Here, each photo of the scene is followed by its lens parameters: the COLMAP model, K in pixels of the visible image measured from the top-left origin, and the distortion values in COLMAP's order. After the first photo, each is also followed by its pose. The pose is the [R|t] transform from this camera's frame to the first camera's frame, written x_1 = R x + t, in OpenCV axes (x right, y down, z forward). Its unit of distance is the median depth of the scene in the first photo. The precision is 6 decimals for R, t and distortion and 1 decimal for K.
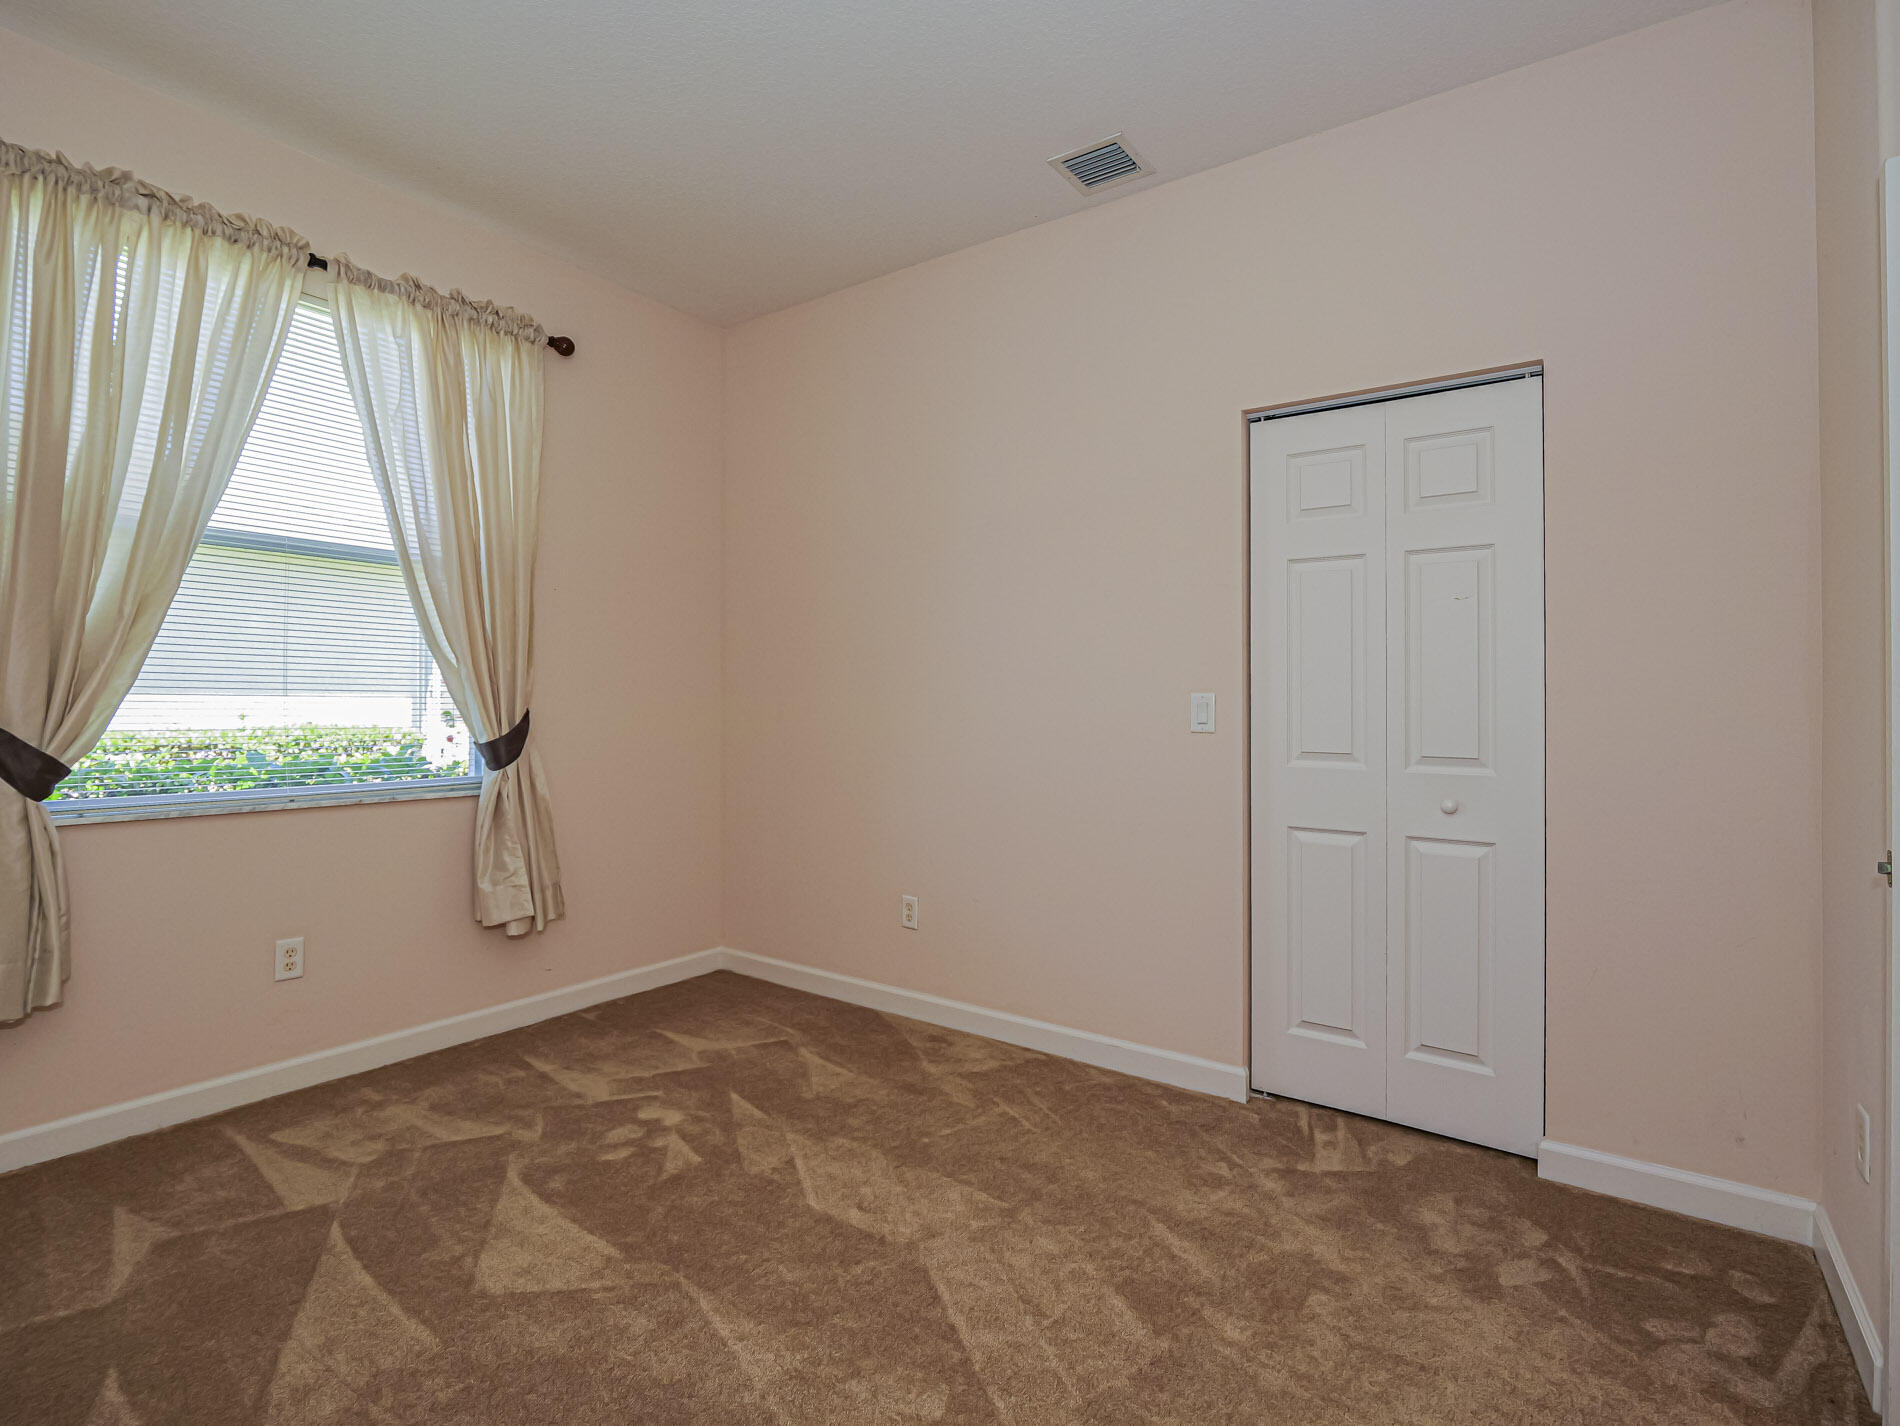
lens RADIAL K [[932.8, 0, 957.3], [0, 932.8, 699.9], [0, 0, 1]] dist [-0.009350, -0.001769]
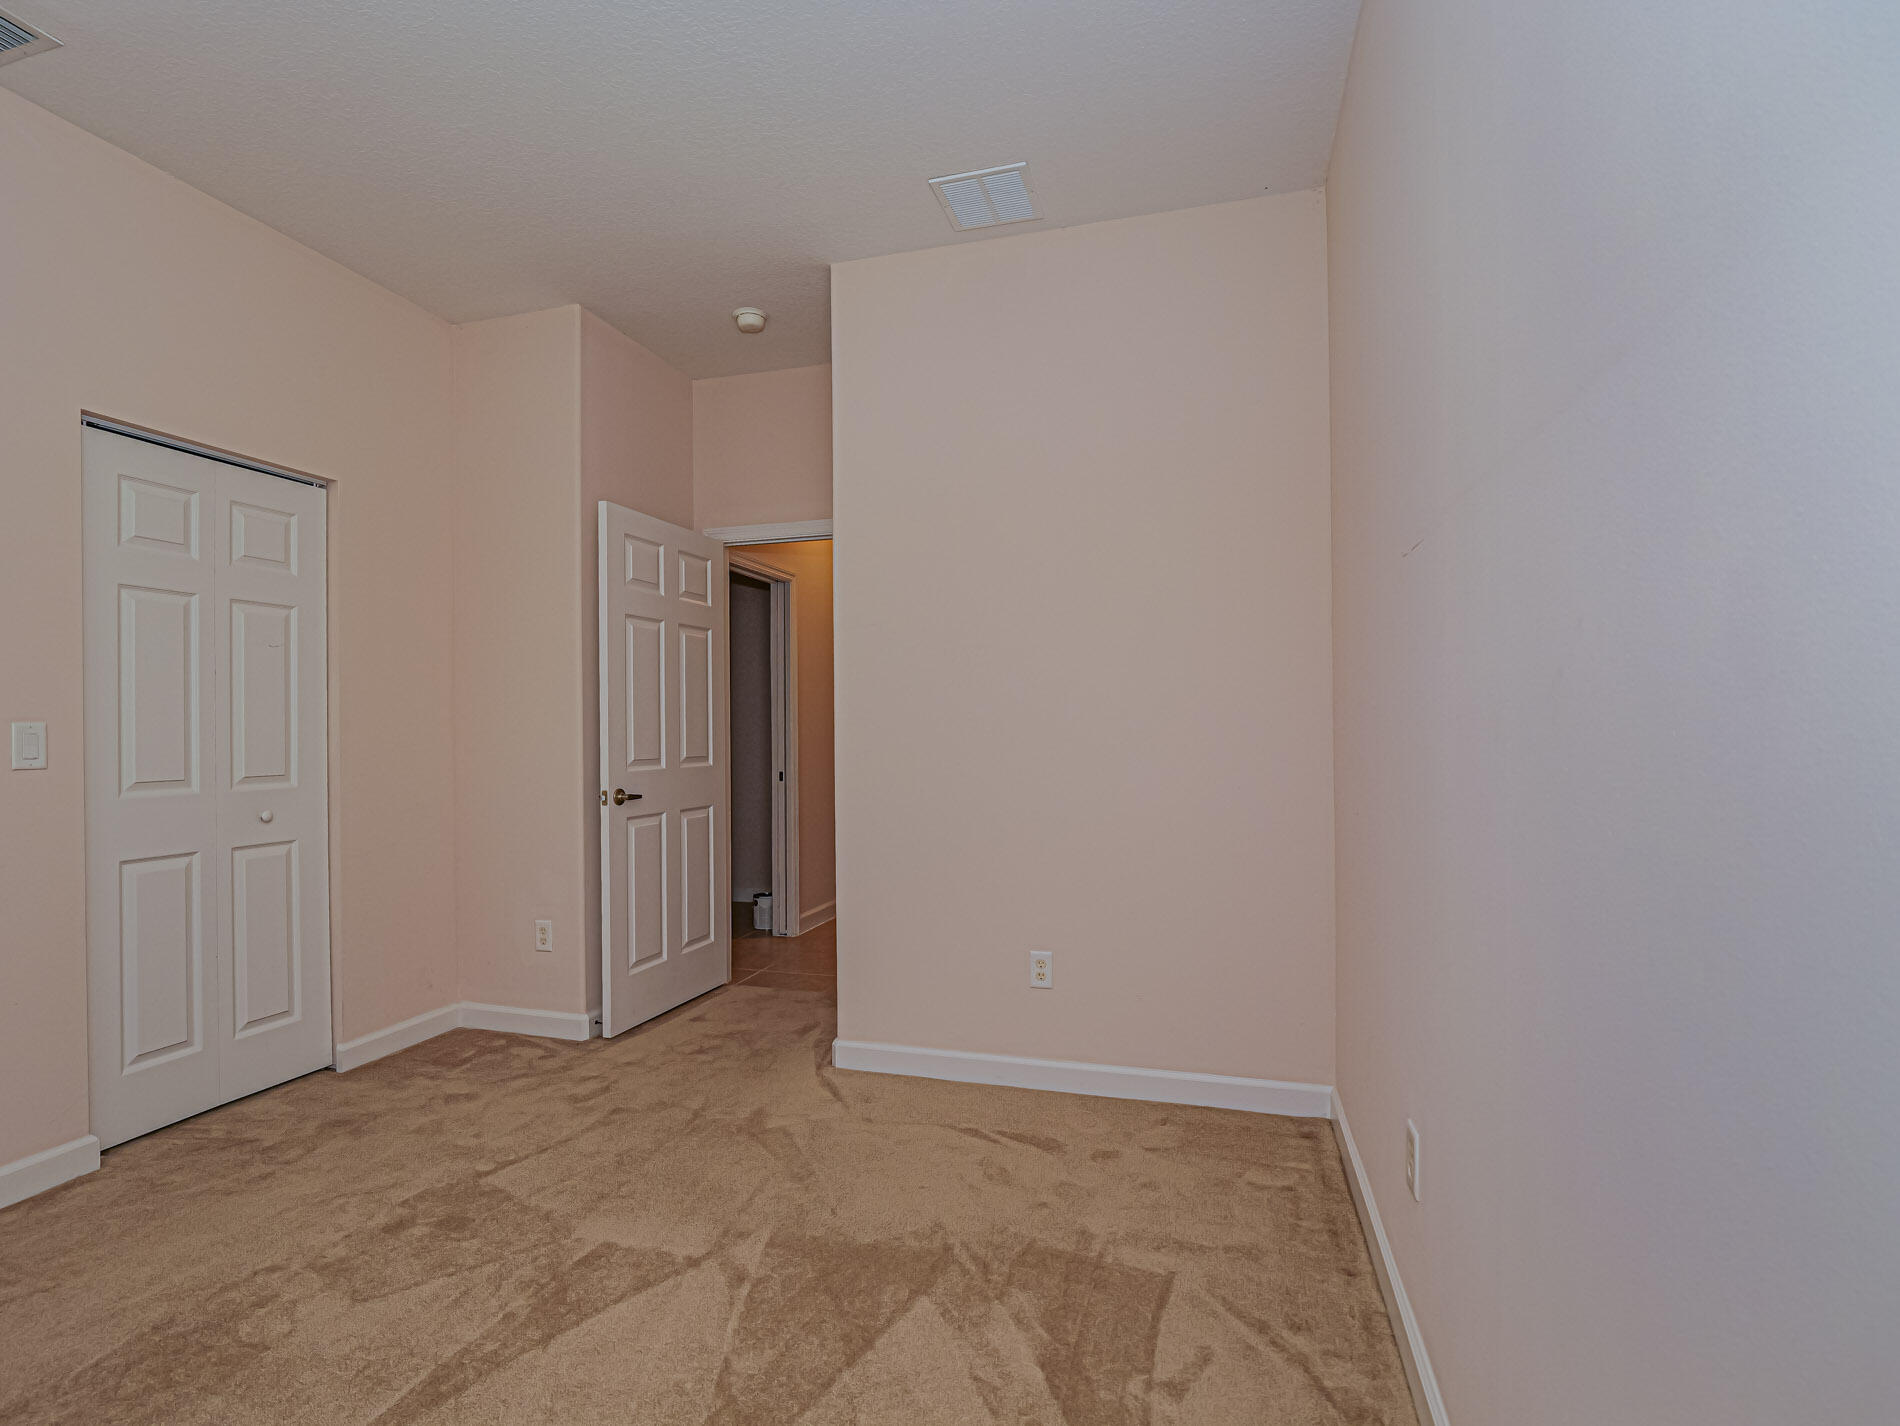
lens RADIAL K [[932.8, 0, 954.8], [0, 932.8, 721.6], [0, 0, 1]] dist [-0.009350, -0.001769]
pose [[-0.333651, -0.003349, 0.942691, -0.920839], [0.001795, 0.999990, 0.004187, -0.011900], [-0.942695, 0.003089, -0.333642, 0.564108]]
